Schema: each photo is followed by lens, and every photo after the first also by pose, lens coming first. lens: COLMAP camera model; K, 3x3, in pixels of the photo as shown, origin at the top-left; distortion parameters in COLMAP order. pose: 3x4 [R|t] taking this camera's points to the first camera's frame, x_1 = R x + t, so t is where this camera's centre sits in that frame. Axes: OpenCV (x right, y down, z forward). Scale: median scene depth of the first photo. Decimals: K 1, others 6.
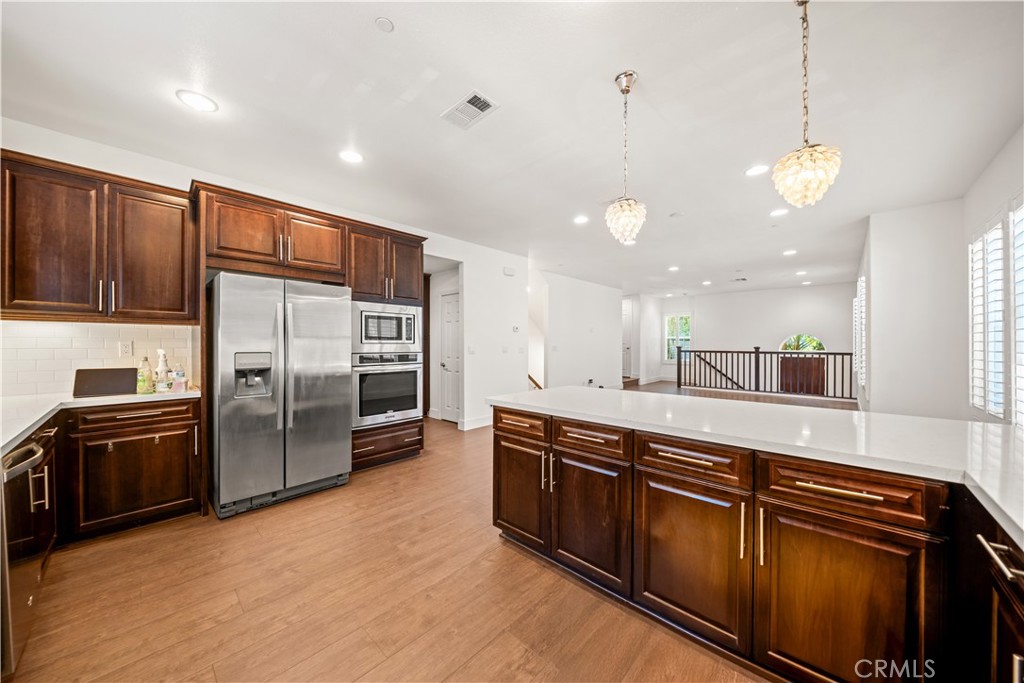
lens RADIAL K [[360.4, 0, 511.4], [0, 360.4, 343.9], [0, 0, 1]] dist [-0.005946, 0.000626]
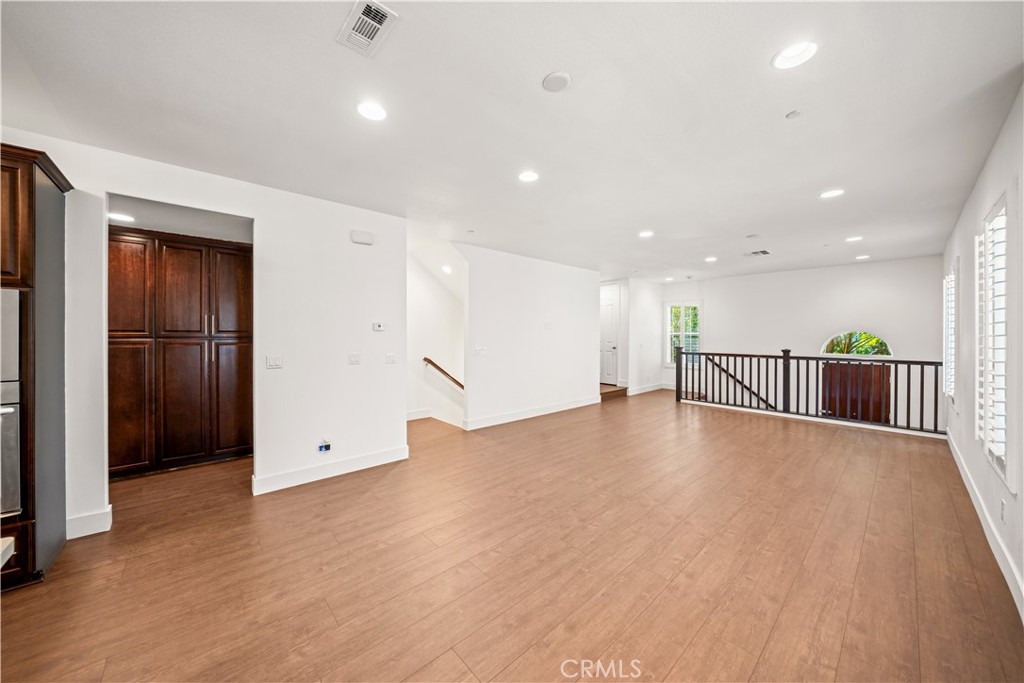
lens RADIAL K [[360.4, 0, 509.6], [0, 360.4, 336.4], [0, 0, 1]] dist [-0.005946, 0.000626]
pose [[0.996050, 0.003897, -0.088712, 0.209100], [-0.003672, 0.999990, 0.002698, -0.017516], [0.088721, -0.002361, 0.996054, 0.255193]]
